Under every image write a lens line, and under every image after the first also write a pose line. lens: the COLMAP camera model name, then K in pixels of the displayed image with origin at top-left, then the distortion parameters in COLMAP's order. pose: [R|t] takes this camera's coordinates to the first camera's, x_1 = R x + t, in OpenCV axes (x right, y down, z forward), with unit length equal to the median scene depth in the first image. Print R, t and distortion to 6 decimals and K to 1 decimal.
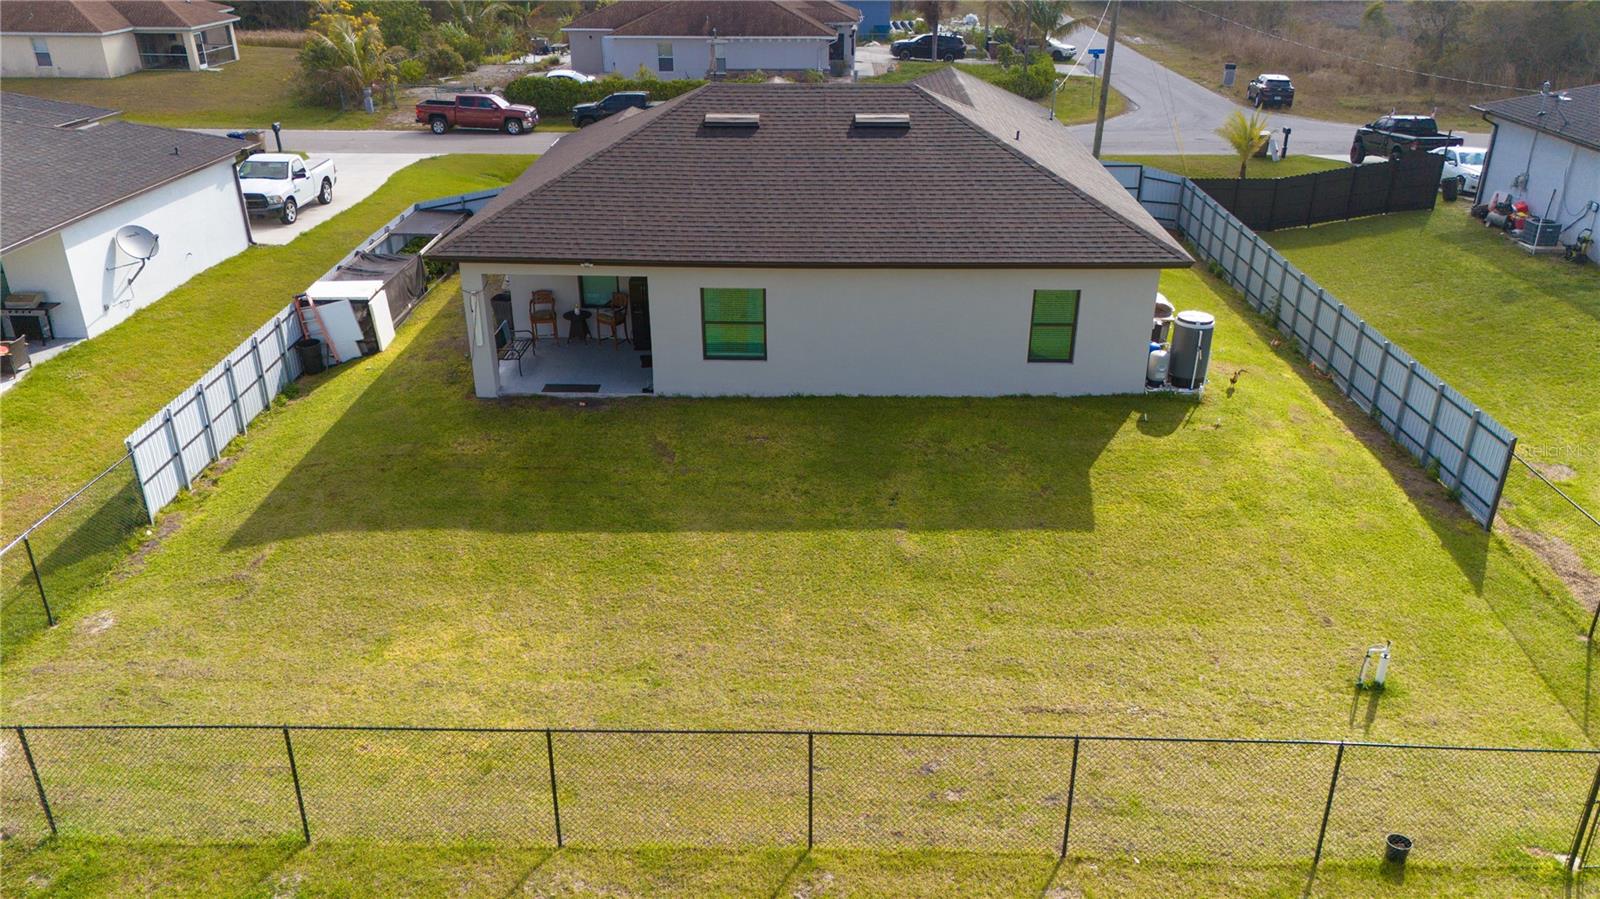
lens RADIAL K [[1165.7, 0, 800.0], [0, 1165.7, 449.5], [0, 0, 1]] dist [0.074458, -0.077868]
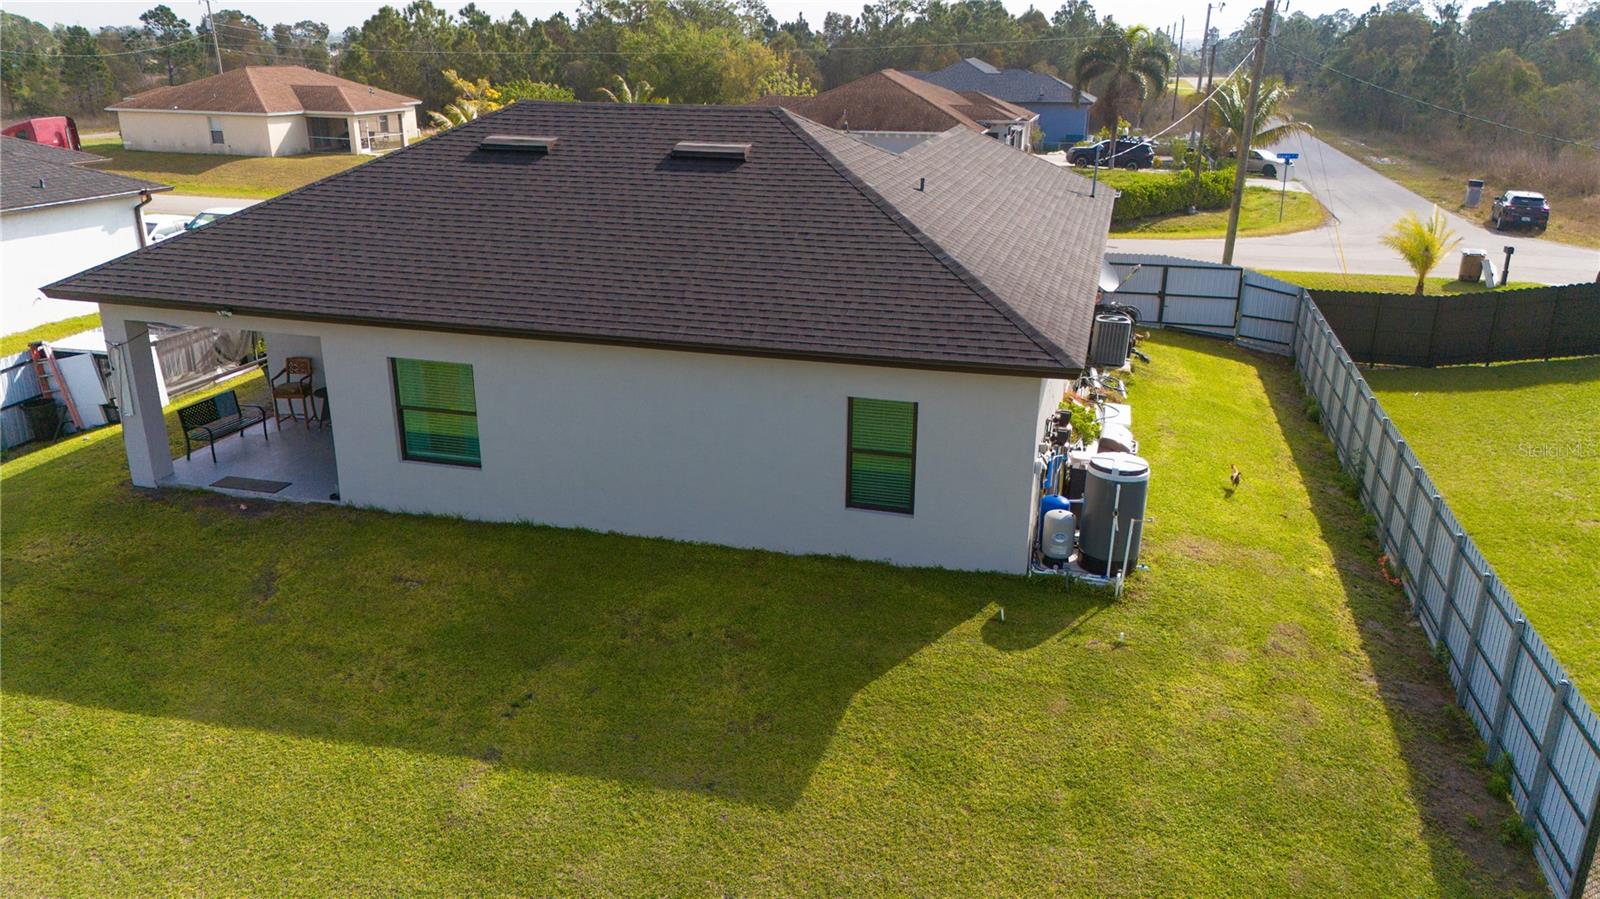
lens RADIAL K [[1165.7, 0, 800.0], [0, 1165.7, 449.5], [0, 0, 1]] dist [0.074458, -0.077868]
pose [[0.972026, 0.084516, -0.219141, 0.318435], [-0.106951, 0.989942, -0.092603, -0.045154], [0.209110, 0.113450, 0.971289, 0.372900]]
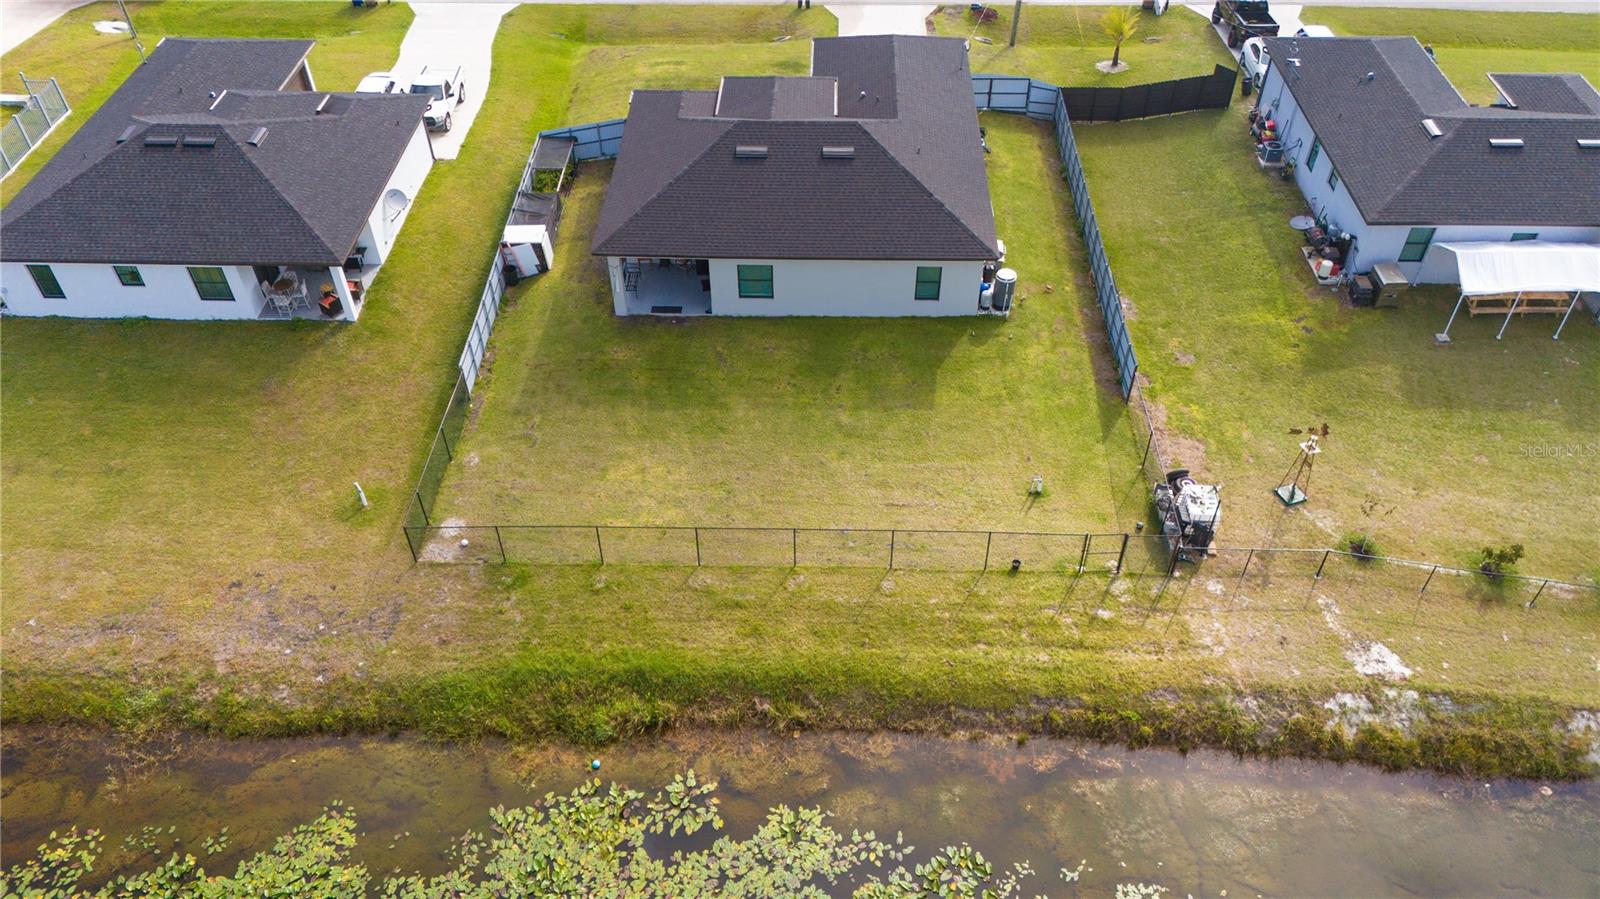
lens RADIAL K [[1165.7, 0, 800.0], [0, 1165.7, 449.5], [0, 0, 1]] dist [0.074458, -0.077868]
pose [[0.999983, -0.005198, -0.002666, 0.017495], [0.005774, 0.948539, 0.316607, -0.449621], [0.000883, -0.316617, 0.948553, -0.853092]]
